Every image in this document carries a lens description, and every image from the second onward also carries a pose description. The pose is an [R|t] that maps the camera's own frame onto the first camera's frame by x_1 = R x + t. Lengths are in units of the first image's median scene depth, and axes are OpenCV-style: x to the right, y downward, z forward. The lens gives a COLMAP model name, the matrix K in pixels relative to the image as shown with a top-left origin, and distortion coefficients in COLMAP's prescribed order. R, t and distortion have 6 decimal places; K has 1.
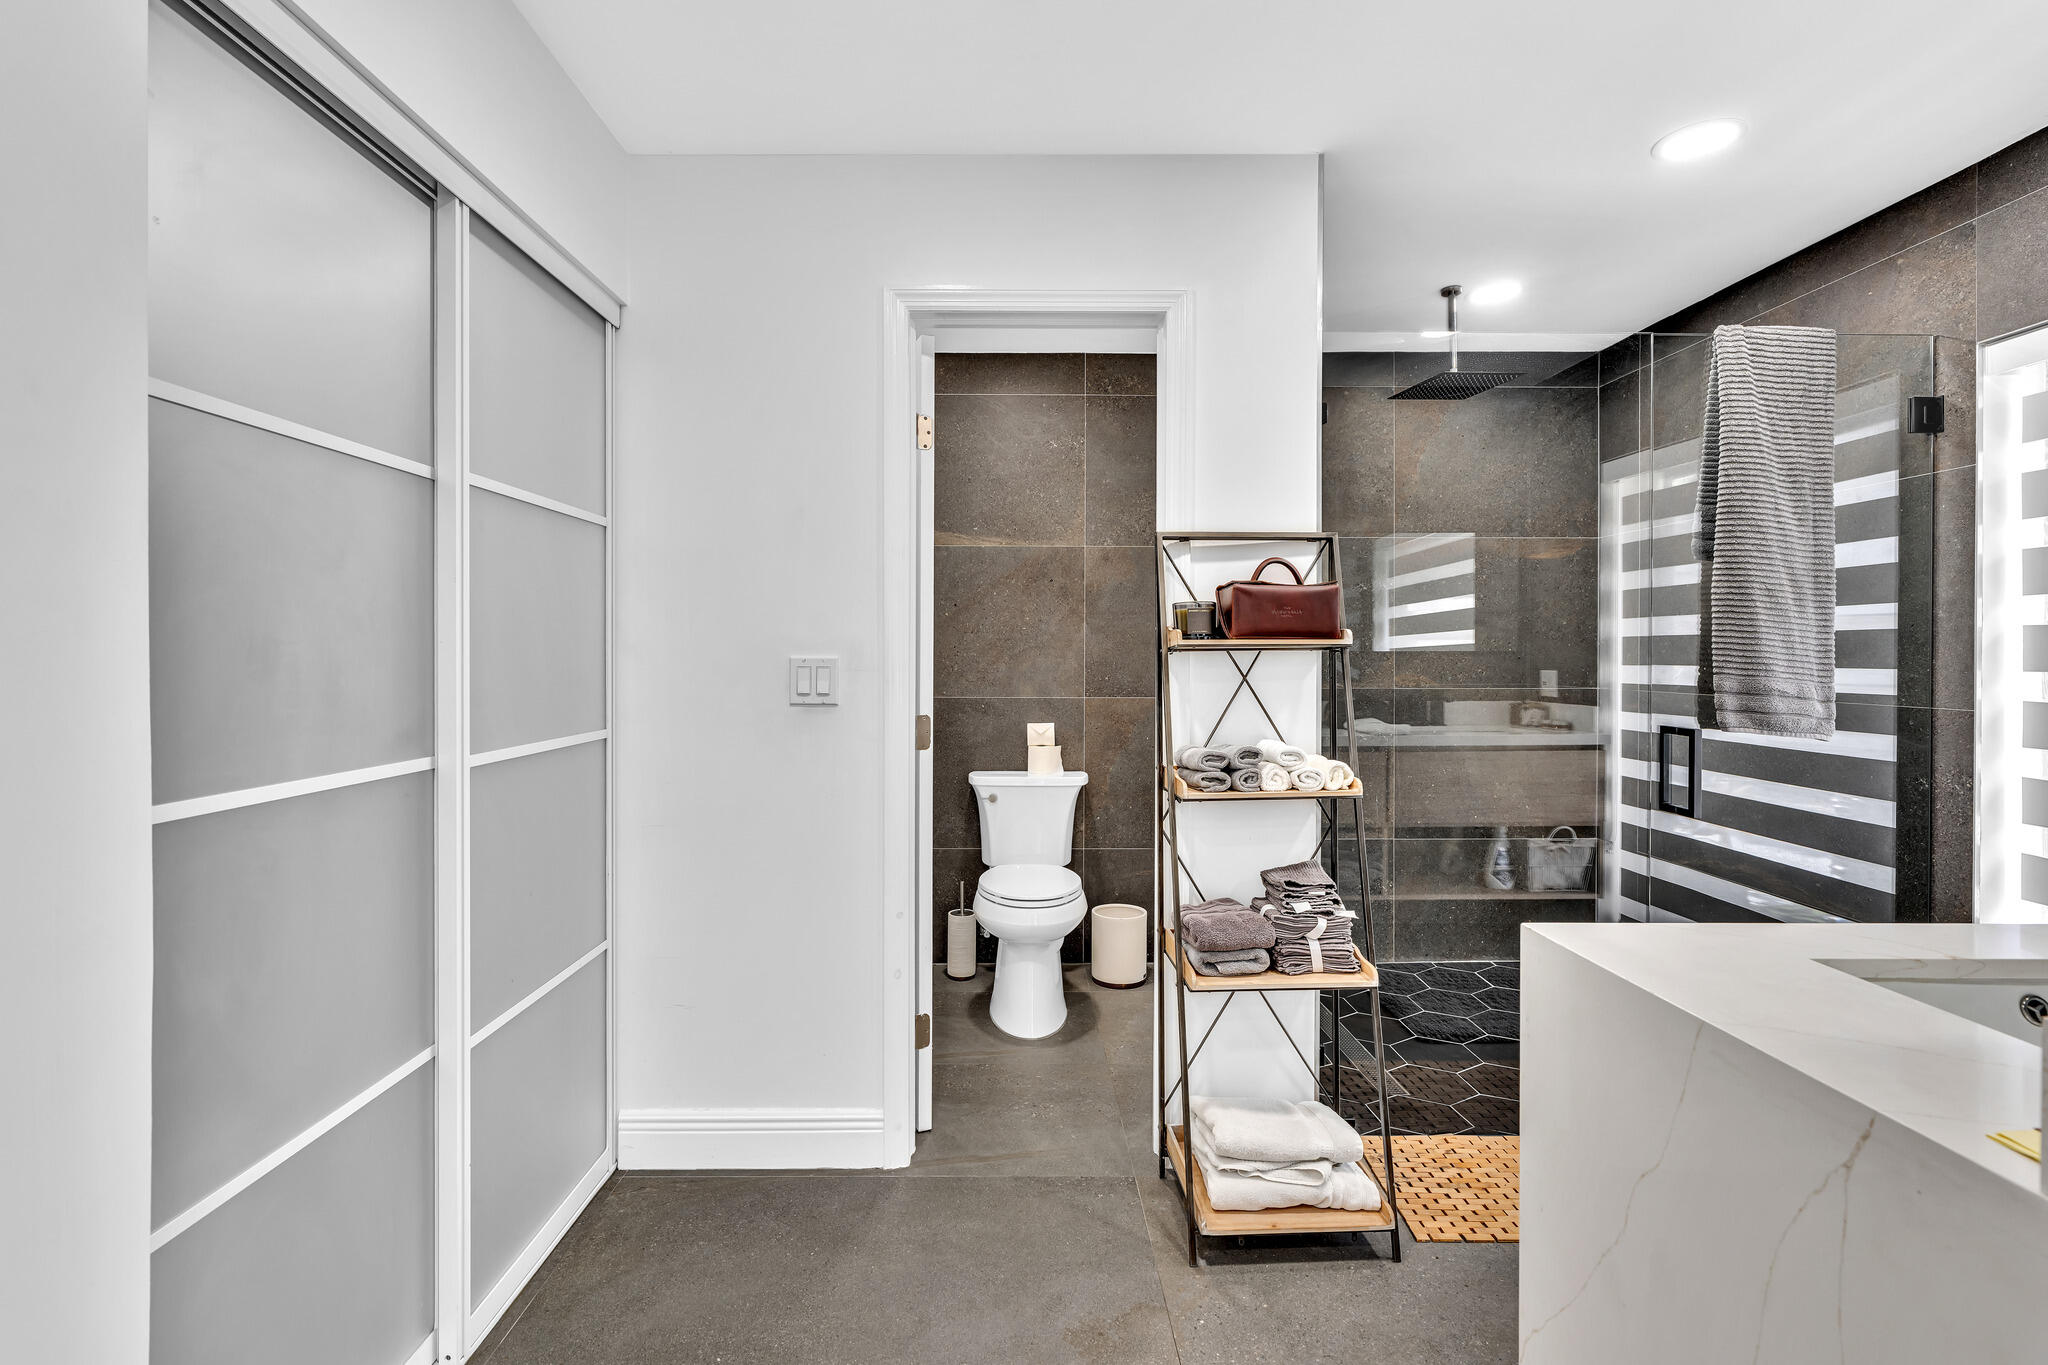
lens RADIAL K [[909.0, 0, 1024.0], [0, 909.0, 682.5], [0, 0, 1]] dist [-0.015608, 0.006000]
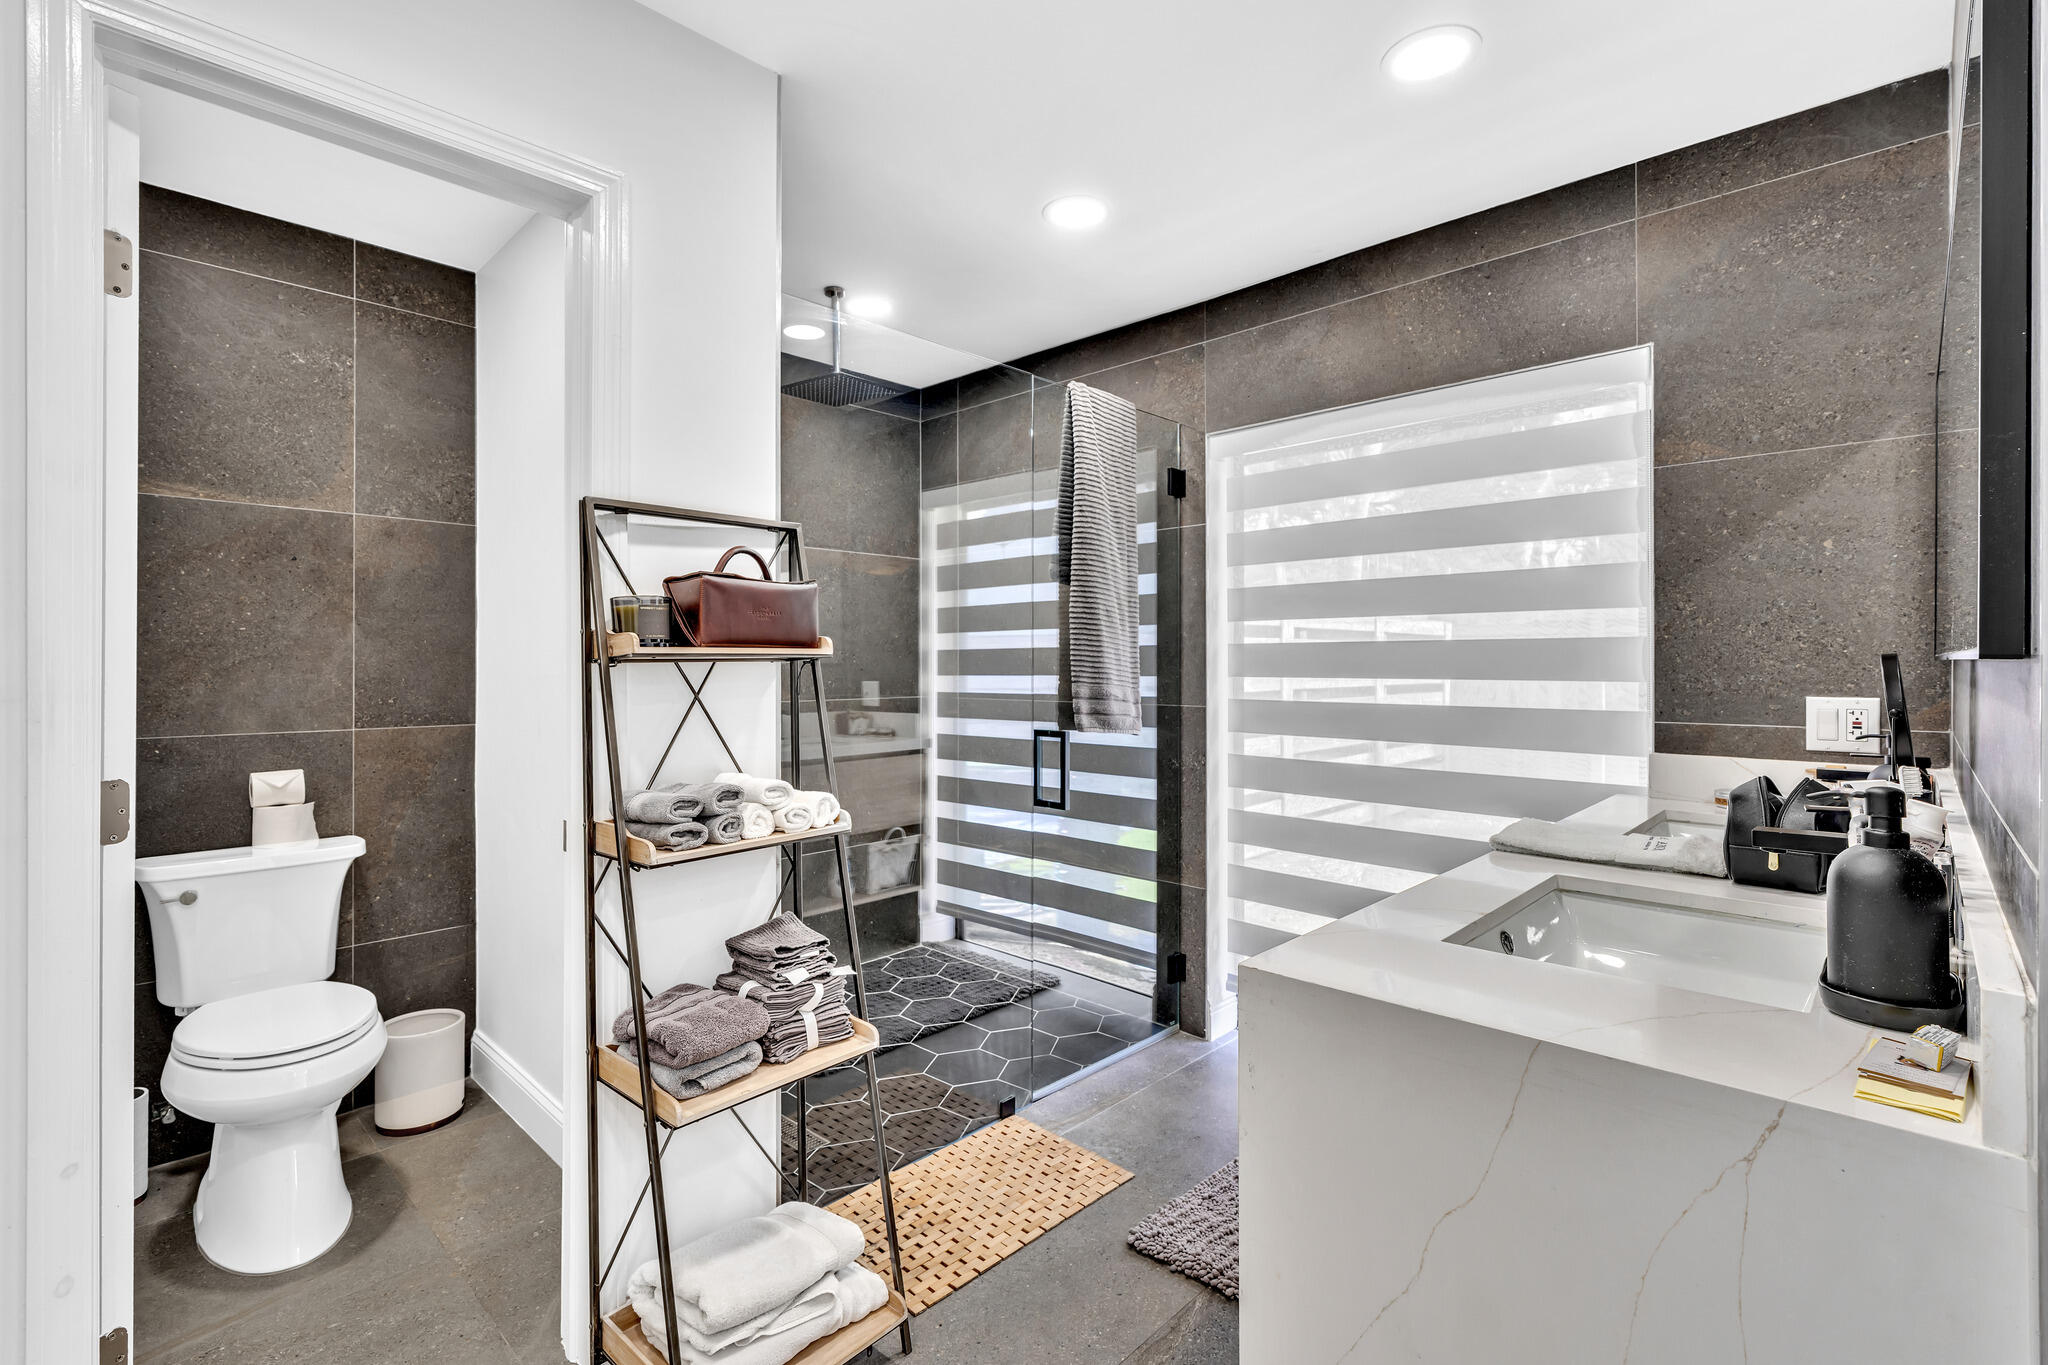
lens RADIAL K [[918.1, 0, 1023.6], [0, 918.1, 678.1], [0, 0, 1]] dist [-0.006533, 0.001257]
pose [[0.708808, -0.011861, 0.705302, -0.108891], [0.025527, 0.999635, -0.008843, -0.006345], [-0.704939, 0.024273, 0.708852, 0.226587]]
